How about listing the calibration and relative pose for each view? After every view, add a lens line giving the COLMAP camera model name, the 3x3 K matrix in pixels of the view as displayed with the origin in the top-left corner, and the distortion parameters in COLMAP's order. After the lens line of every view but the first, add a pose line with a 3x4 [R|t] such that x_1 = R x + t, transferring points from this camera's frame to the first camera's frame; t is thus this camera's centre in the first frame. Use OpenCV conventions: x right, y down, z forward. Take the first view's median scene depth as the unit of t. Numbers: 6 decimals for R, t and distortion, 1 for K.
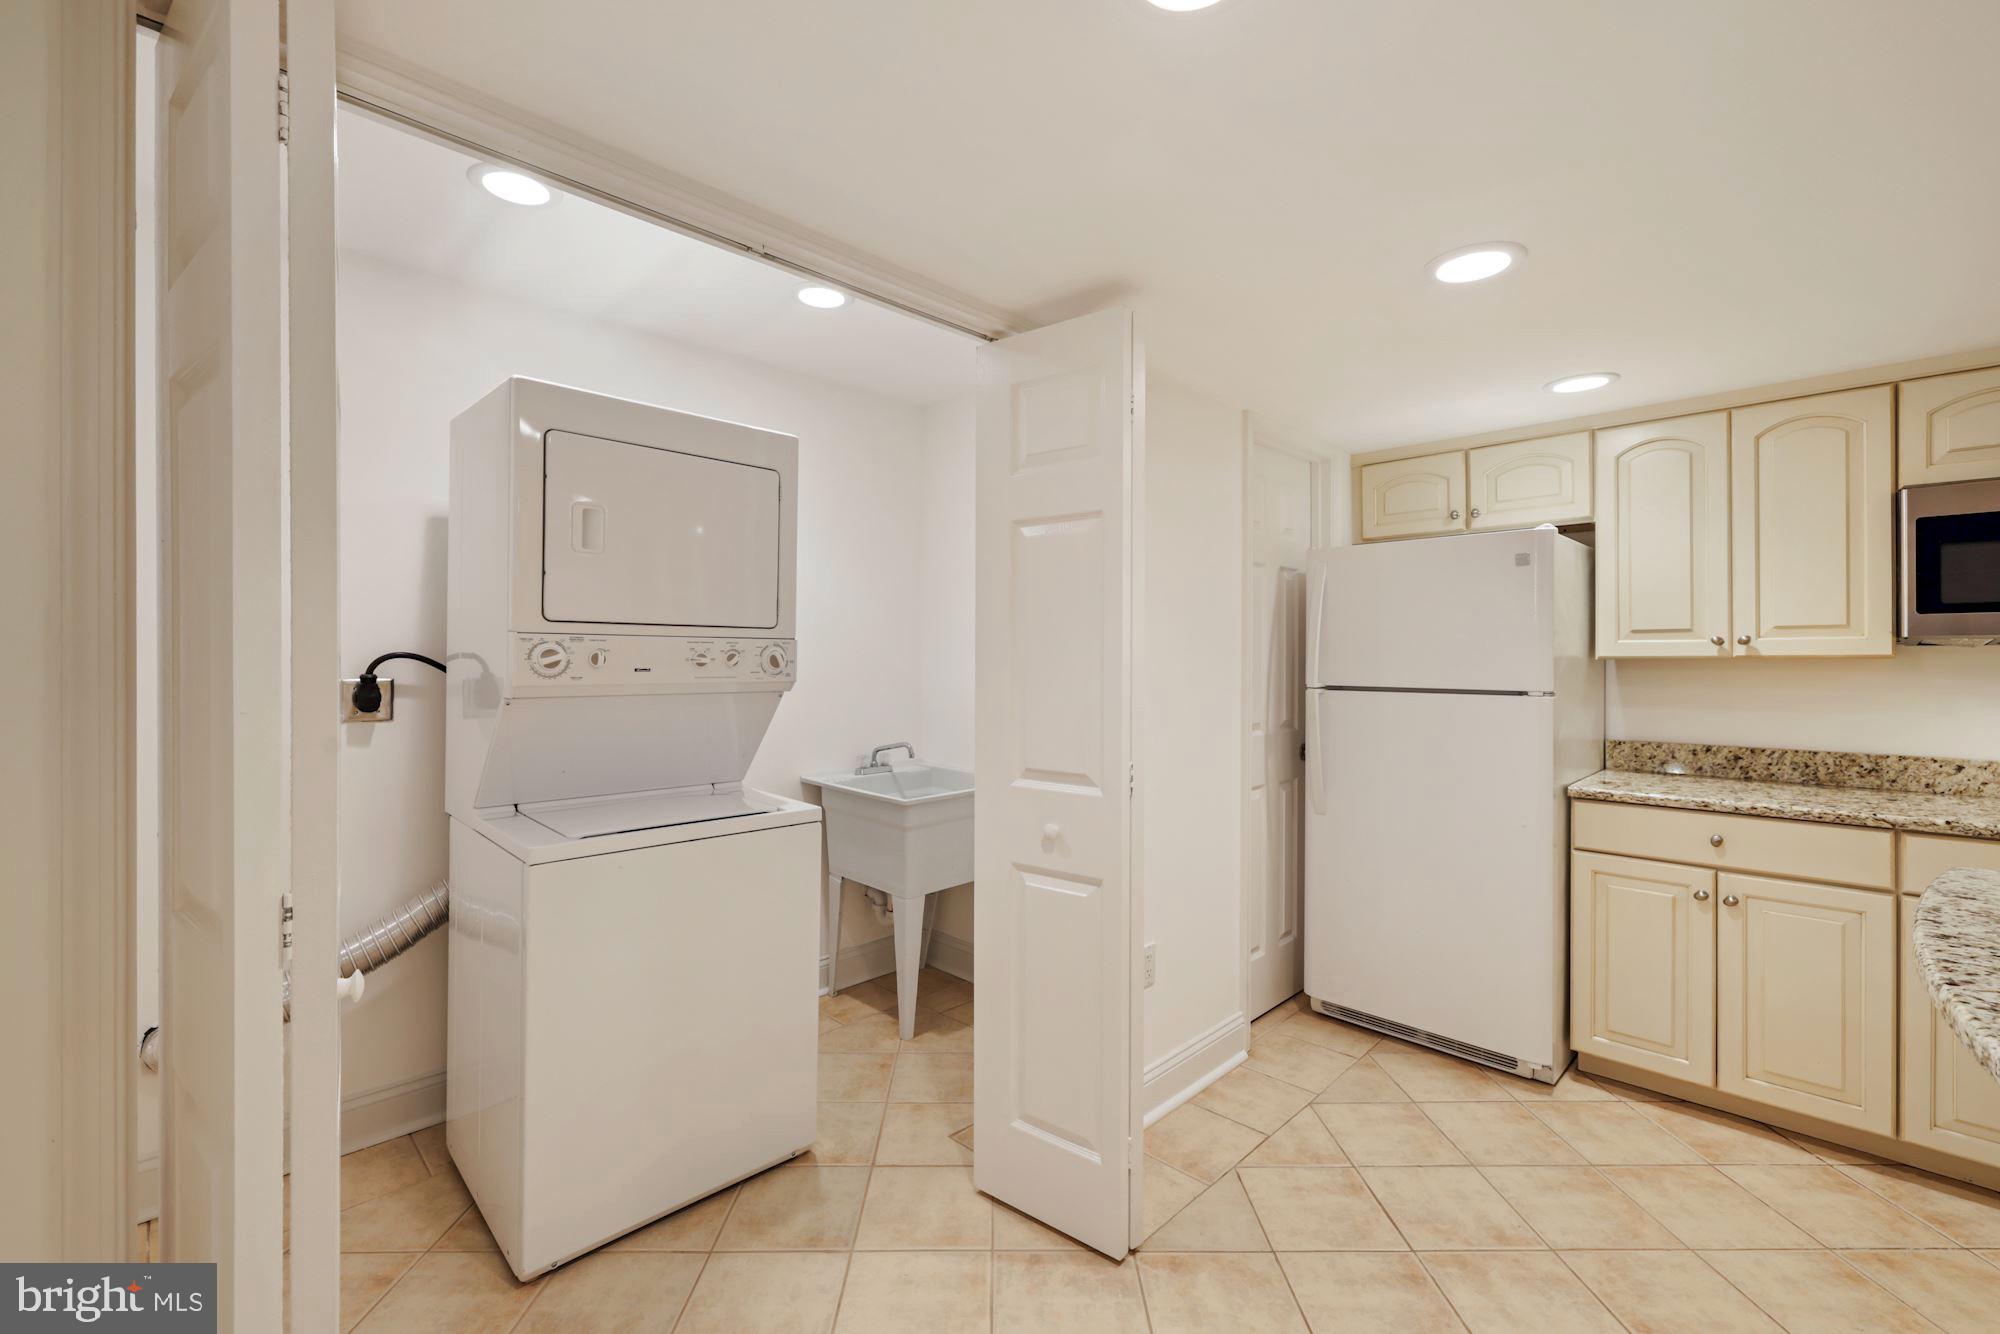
lens RADIAL K [[840.9, 0, 1003.0], [0, 840.9, 650.1], [0, 0, 1]] dist [-0.000195, -0.000029]
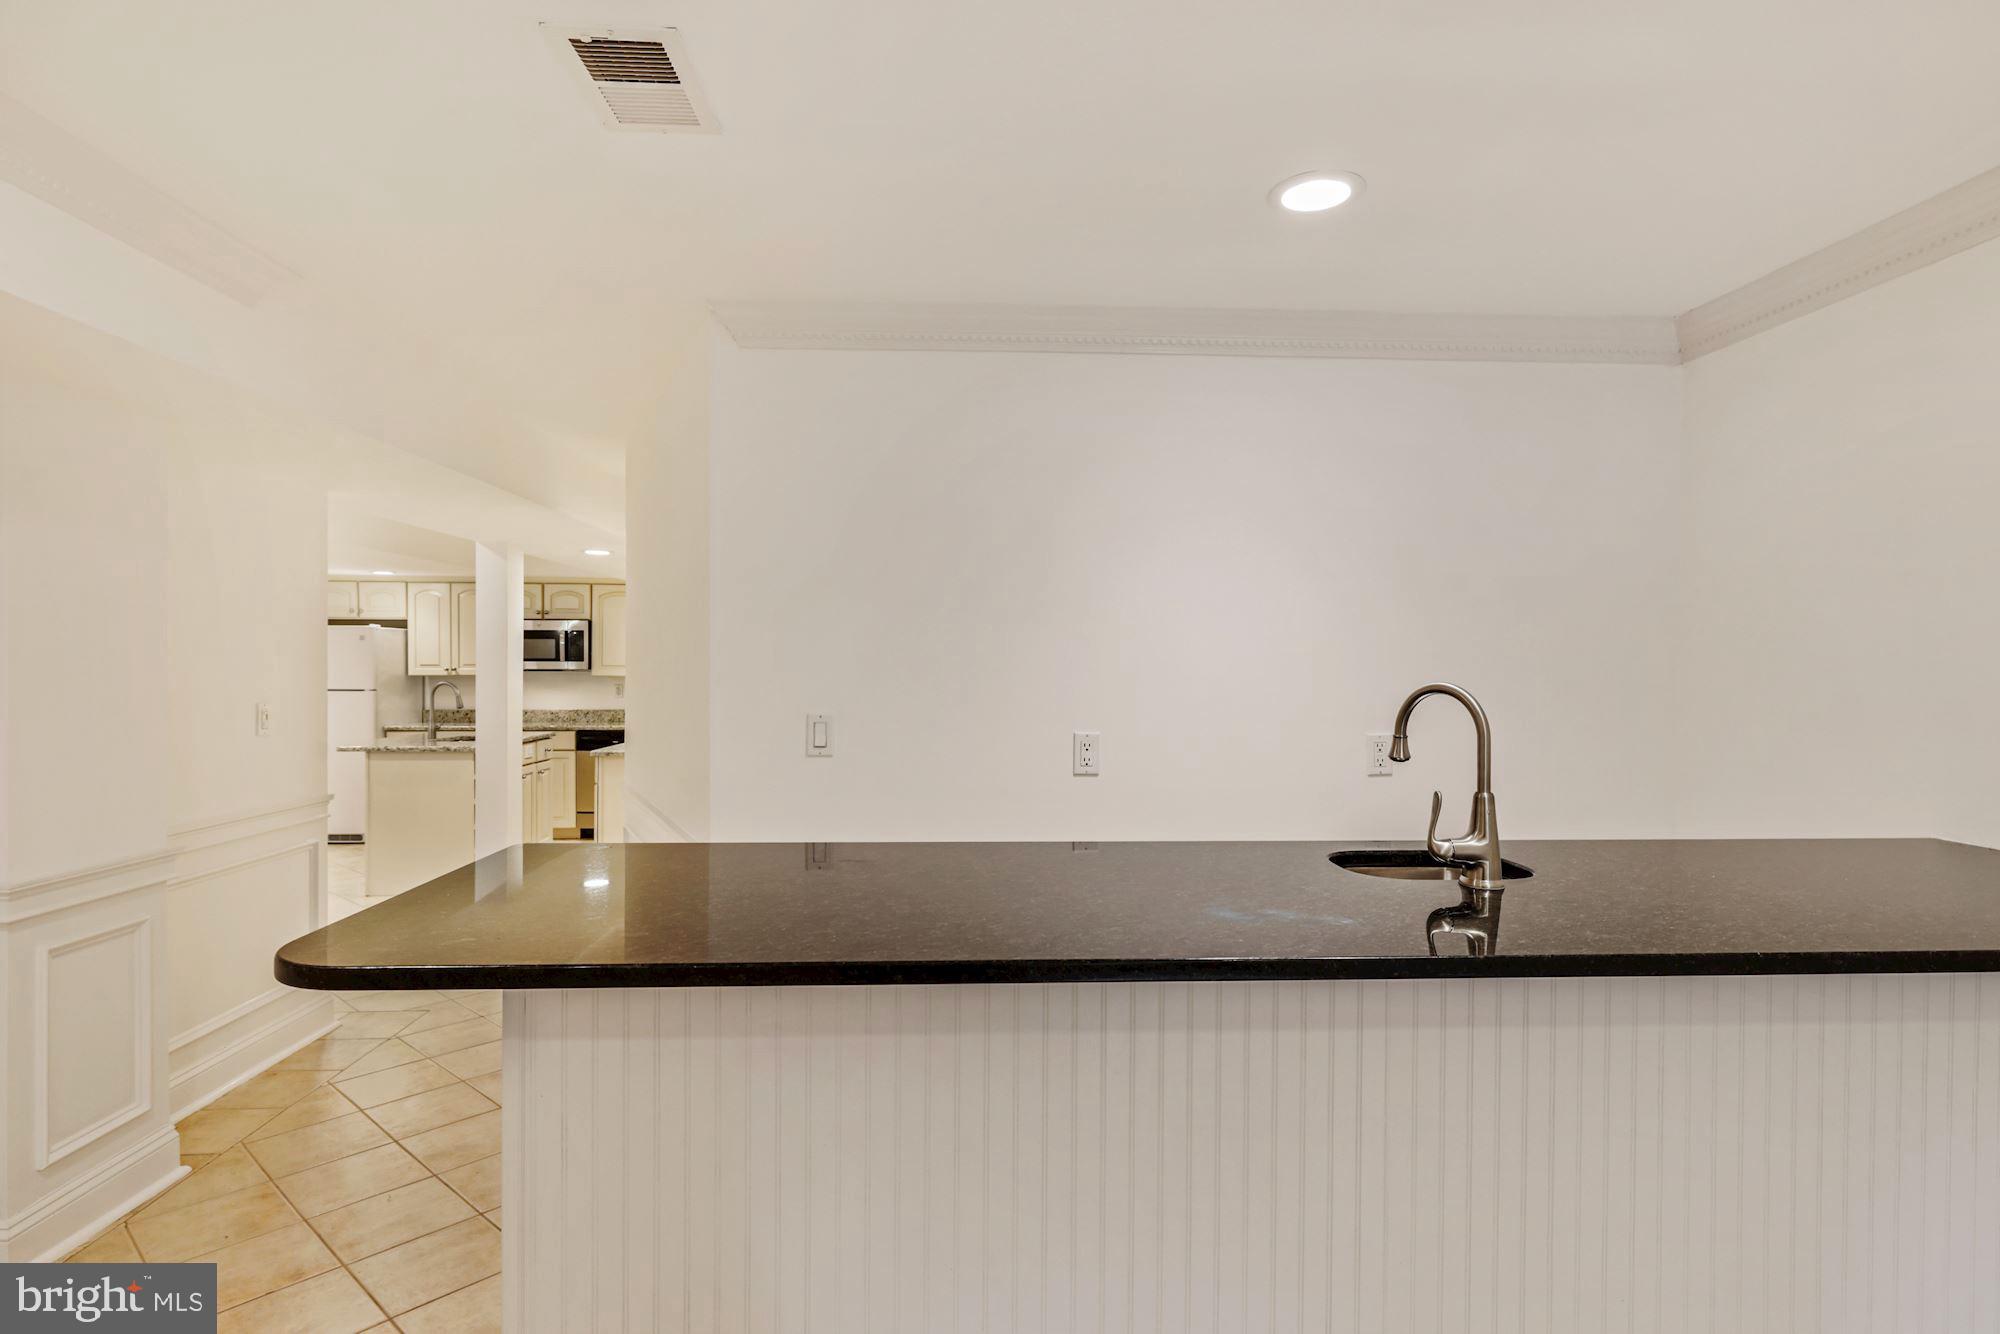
lens RADIAL K [[1096.8, 0, 1003.2], [0, 1096.8, 671.0], [0, 0, 1]] dist [0.005415, 0.000042]
pose [[0.682327, -0.005429, 0.731027, -0.442918], [-0.006643, 0.999885, 0.013626, -0.059694], [-0.731017, -0.014153, 0.682212, -2.441158]]
